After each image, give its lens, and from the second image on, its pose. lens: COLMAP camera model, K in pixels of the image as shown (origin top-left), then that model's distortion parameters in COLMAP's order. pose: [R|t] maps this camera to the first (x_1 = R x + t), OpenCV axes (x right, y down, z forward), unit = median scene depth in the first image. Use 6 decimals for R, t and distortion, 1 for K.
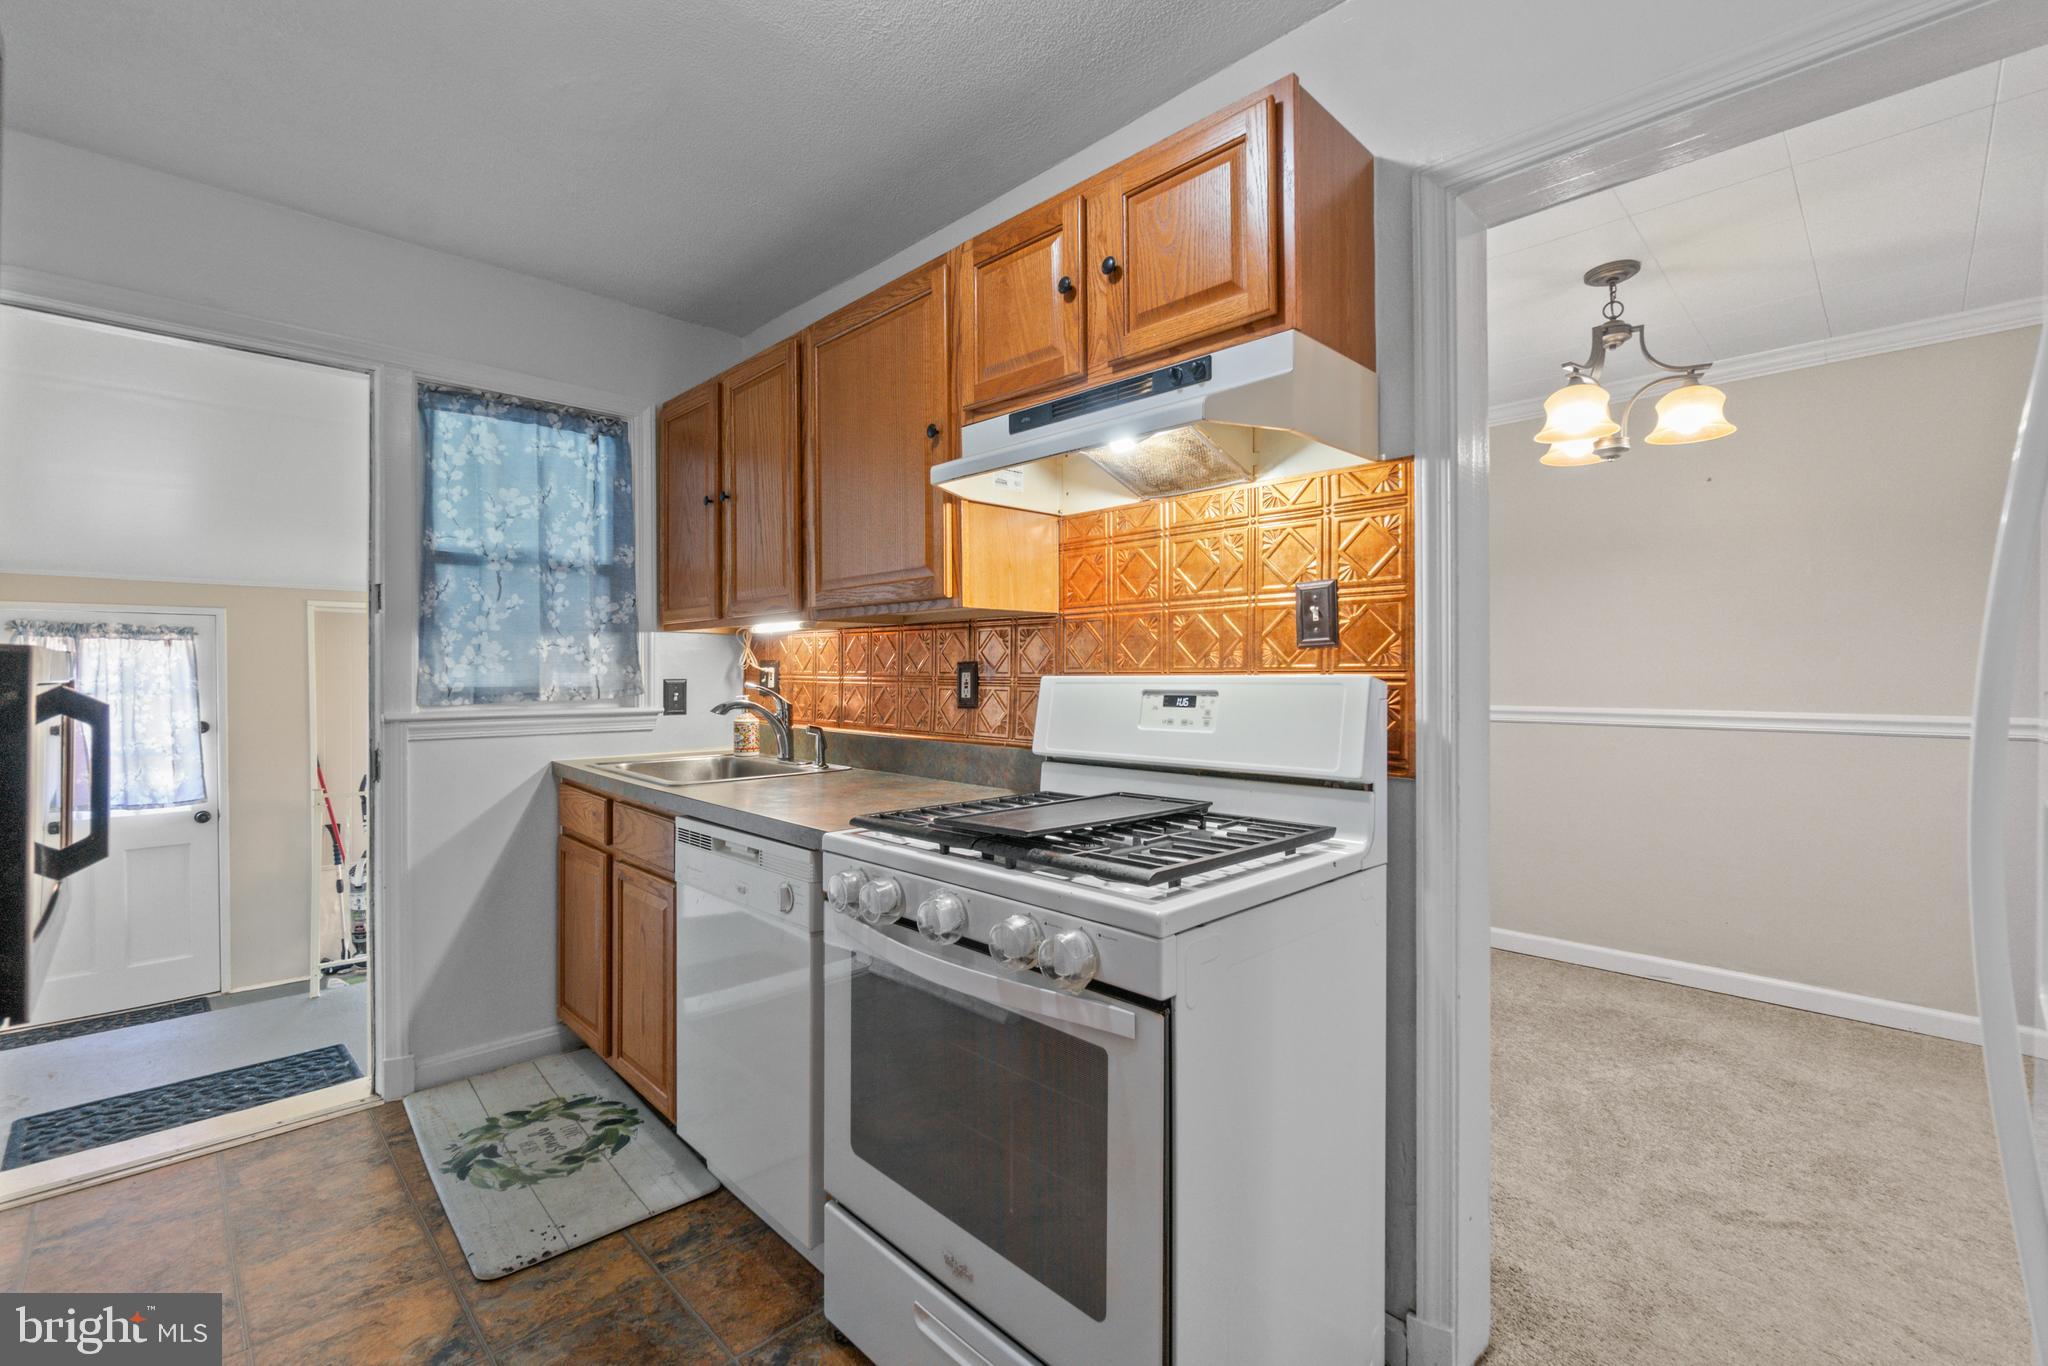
lens RADIAL K [[881.1, 0, 1037.4], [0, 881.1, 687.5], [0, 0, 1]] dist [-0.007208, -0.000255]
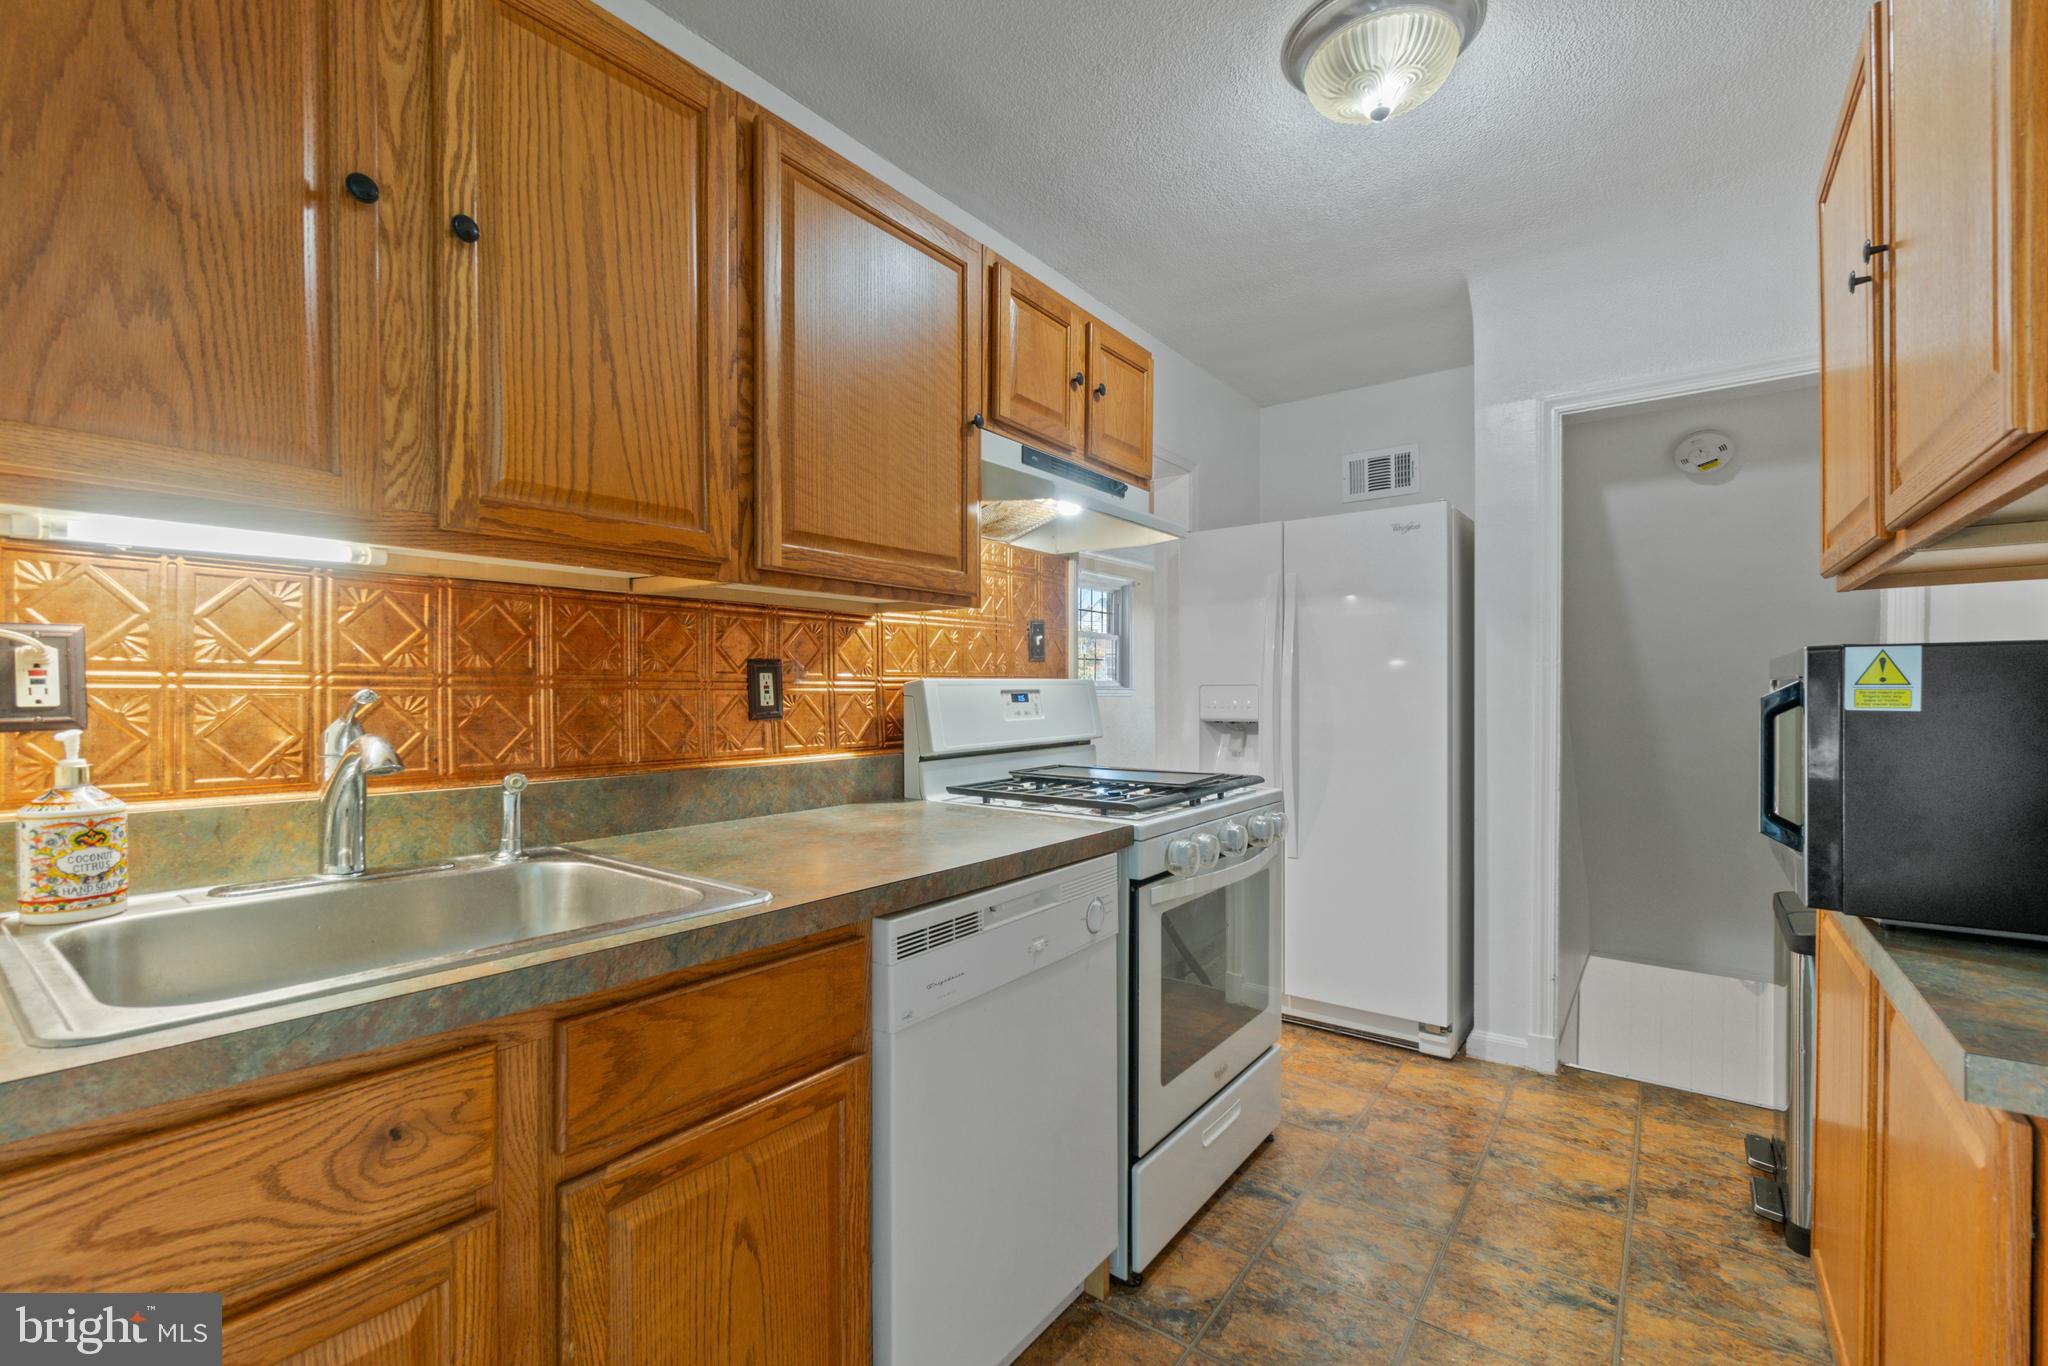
lens RADIAL K [[881.1, 0, 1022.1], [0, 881.1, 702.7], [0, 0, 1]] dist [-0.007208, -0.000255]
pose [[-0.137566, -0.023120, 0.990223, -1.160822], [0.009207, 0.999655, 0.024619, -0.010066], [-0.990450, 0.012503, -0.137306, 1.169487]]
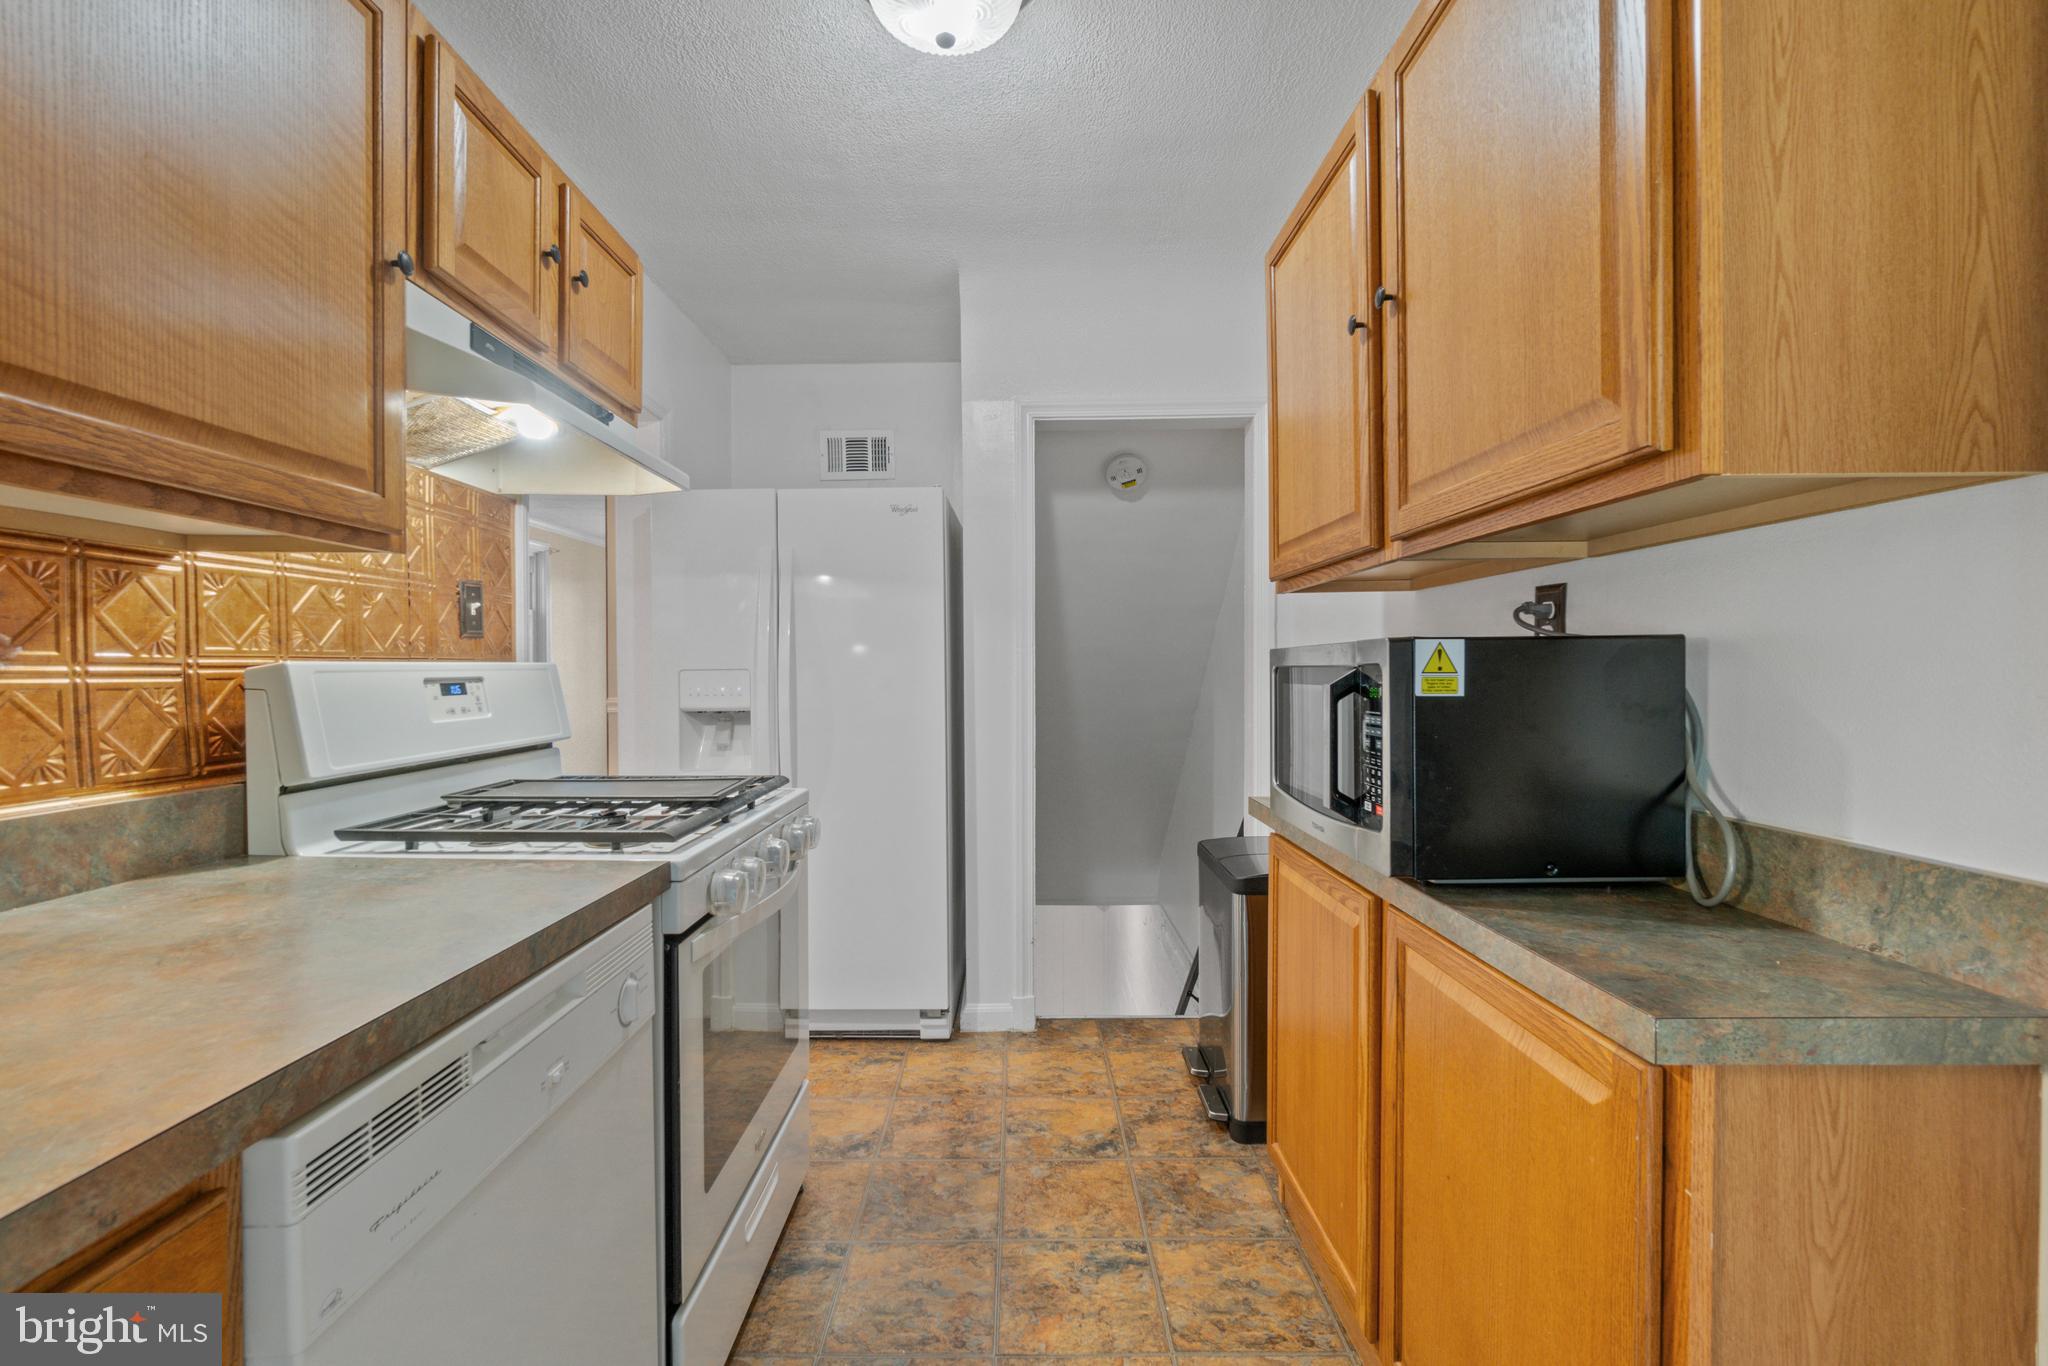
lens RADIAL K [[881.1, 0, 1023.2], [0, 881.1, 682.0], [0, 0, 1]] dist [-0.007208, -0.000255]
pose [[-0.697585, -0.015739, 0.716329, -0.935134], [0.003635, 0.999668, 0.025505, -0.013674], [-0.716493, 0.020395, -0.697297, 1.207051]]
